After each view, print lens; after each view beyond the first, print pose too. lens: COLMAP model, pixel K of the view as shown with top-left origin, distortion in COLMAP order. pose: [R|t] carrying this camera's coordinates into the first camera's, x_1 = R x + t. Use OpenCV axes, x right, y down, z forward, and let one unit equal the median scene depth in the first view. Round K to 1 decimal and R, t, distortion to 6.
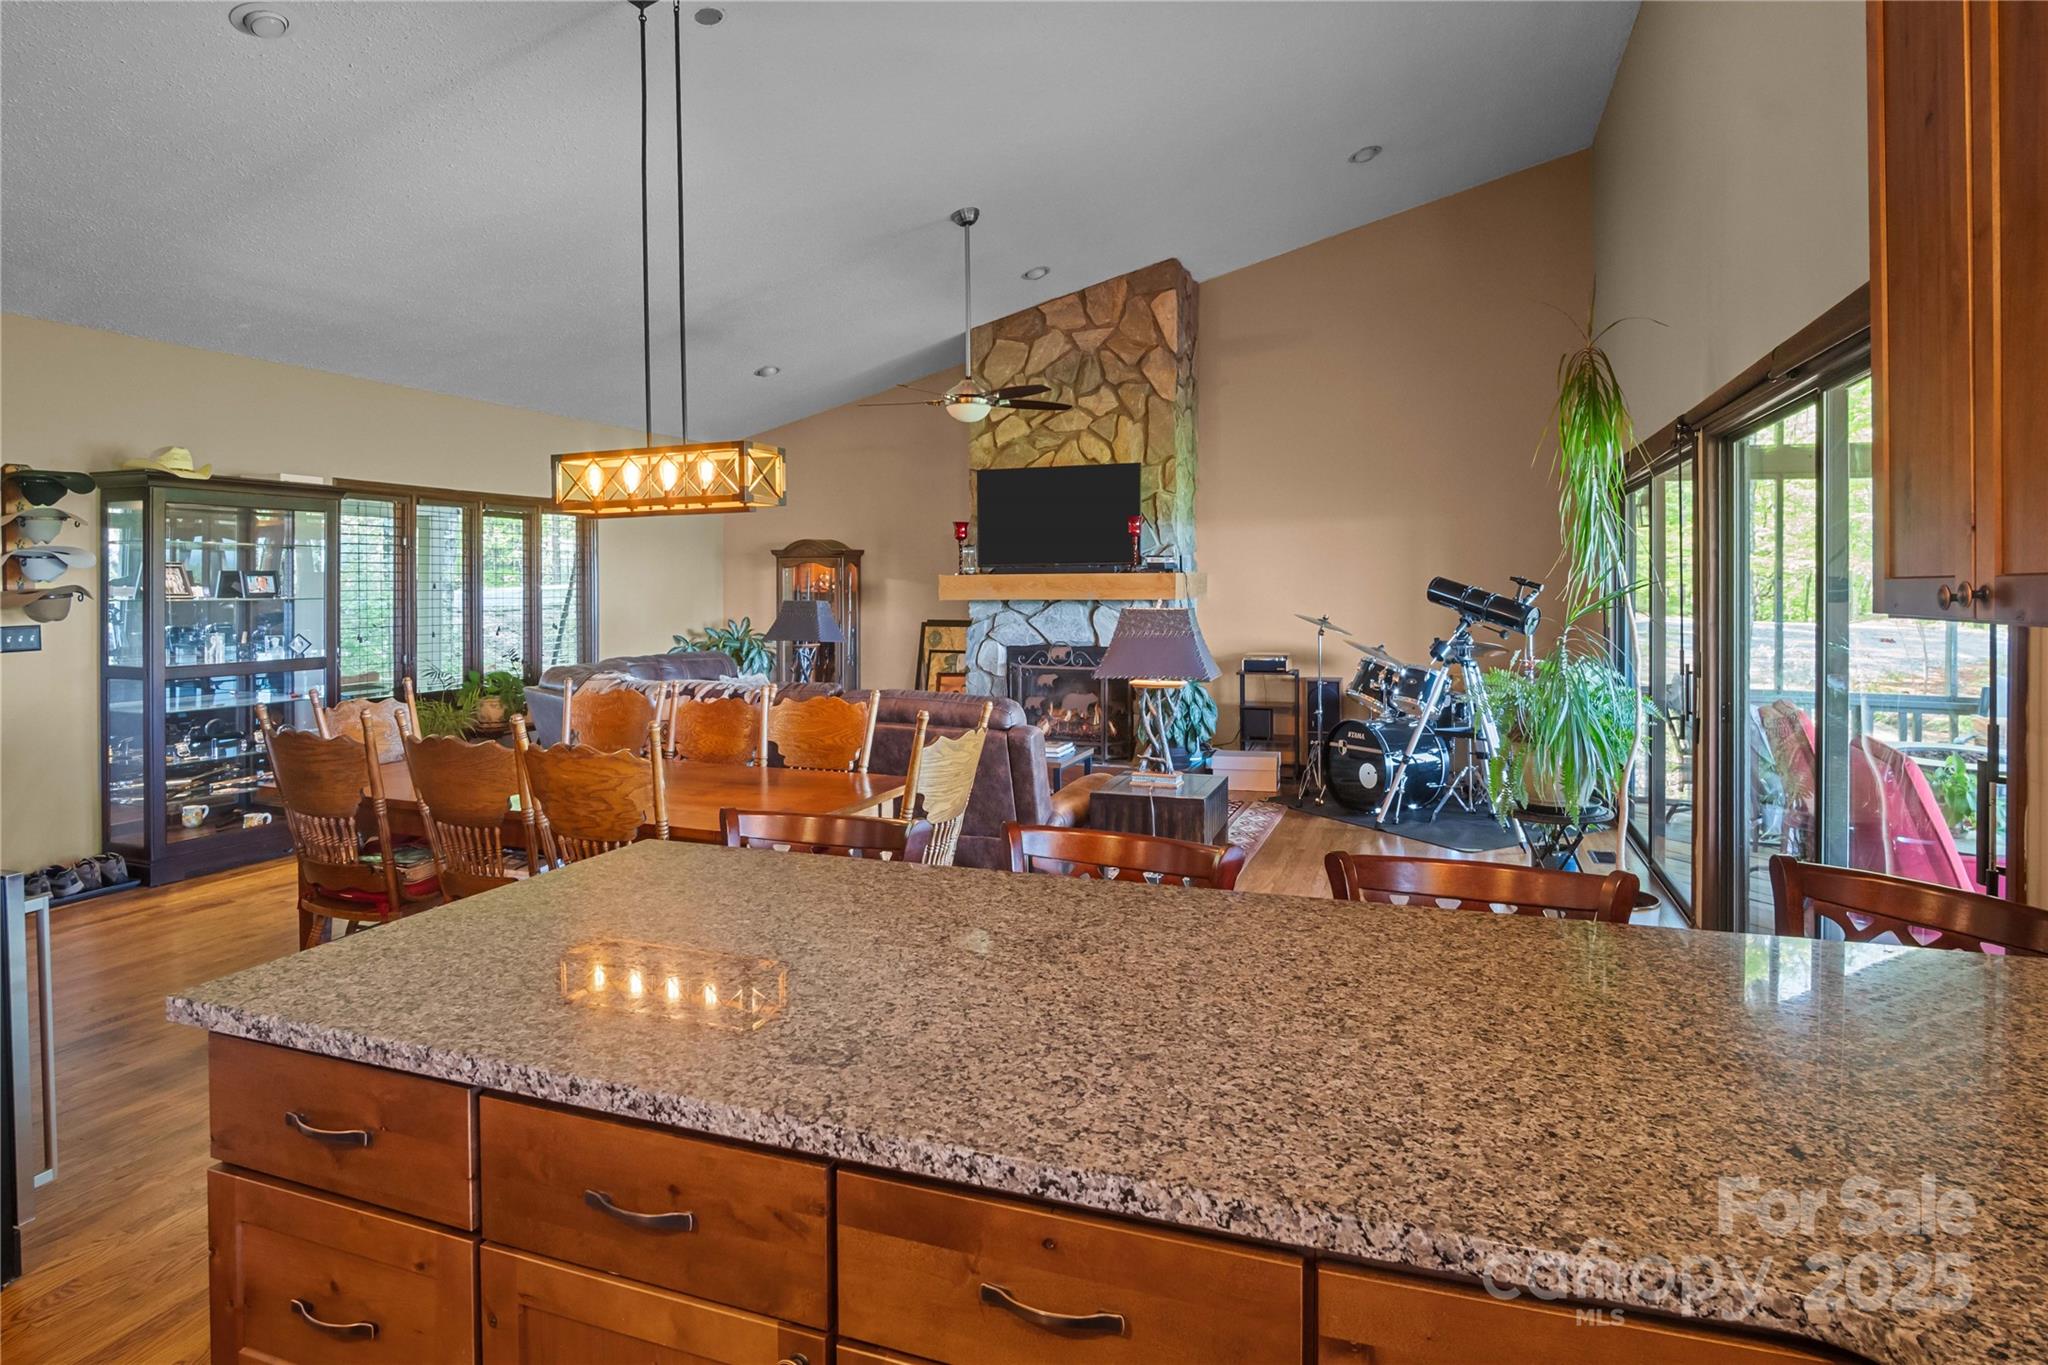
lens RADIAL K [[1142.4, 0, 1035.5], [0, 1142.4, 567.9], [0, 0, 1]] dist [0.034954, 0.000494]
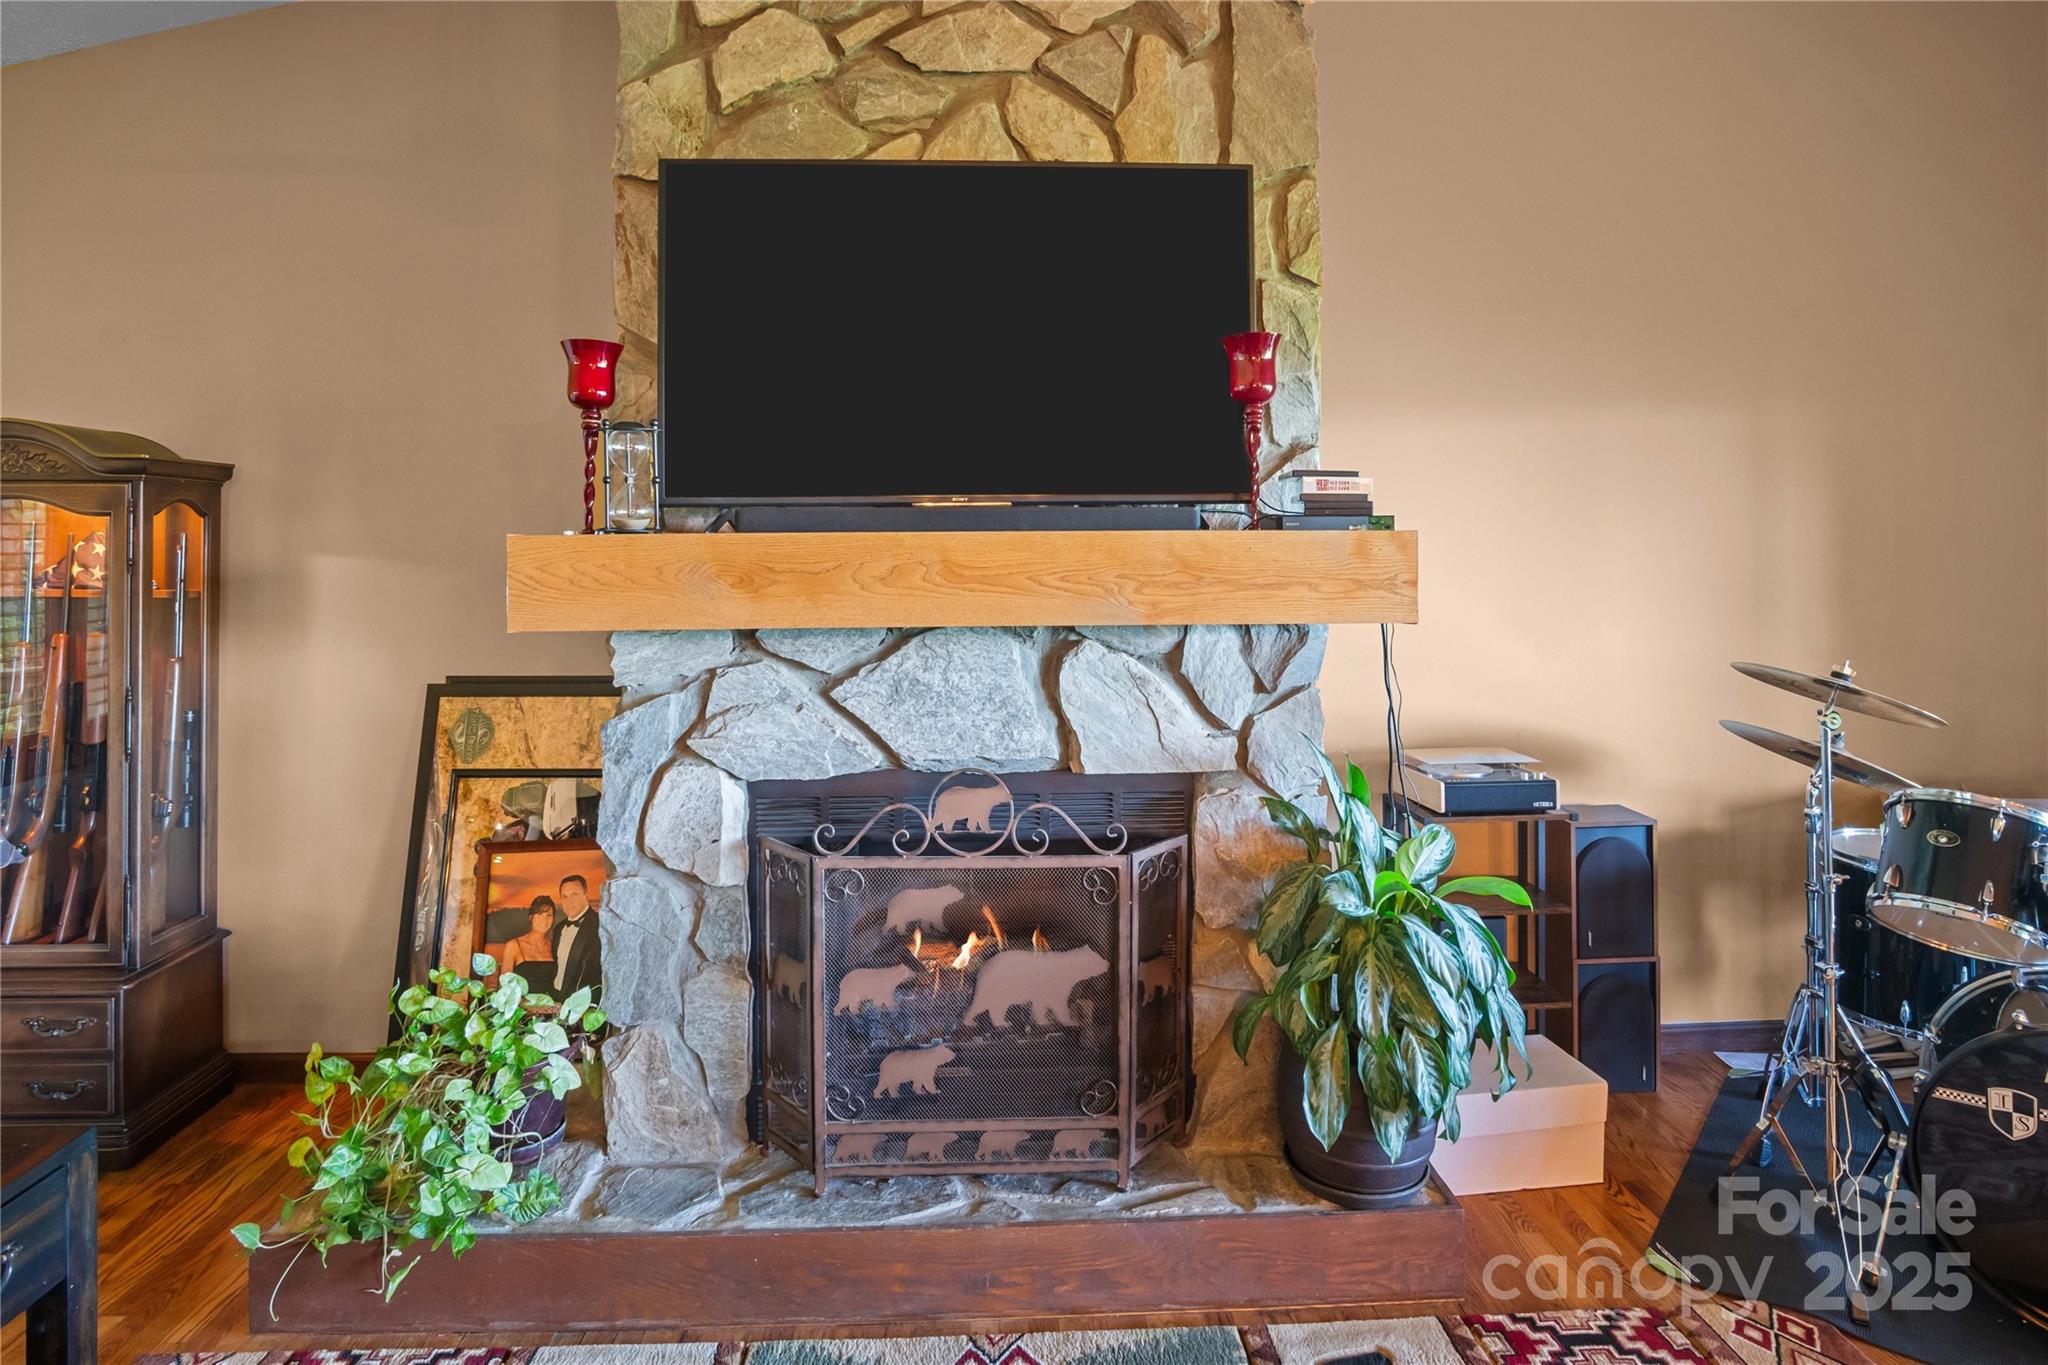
lens RADIAL K [[1014.4, 0, 940.4], [0, 1014.4, 550.1], [0, 0, 1]] dist [-0.017574, -0.000053]
pose [[0.930319, 0.008921, 0.366642, -0.075990], [-0.004693, 0.999912, -0.012422, 0.012238], [-0.366720, 0.009836, 0.930279, 0.741920]]
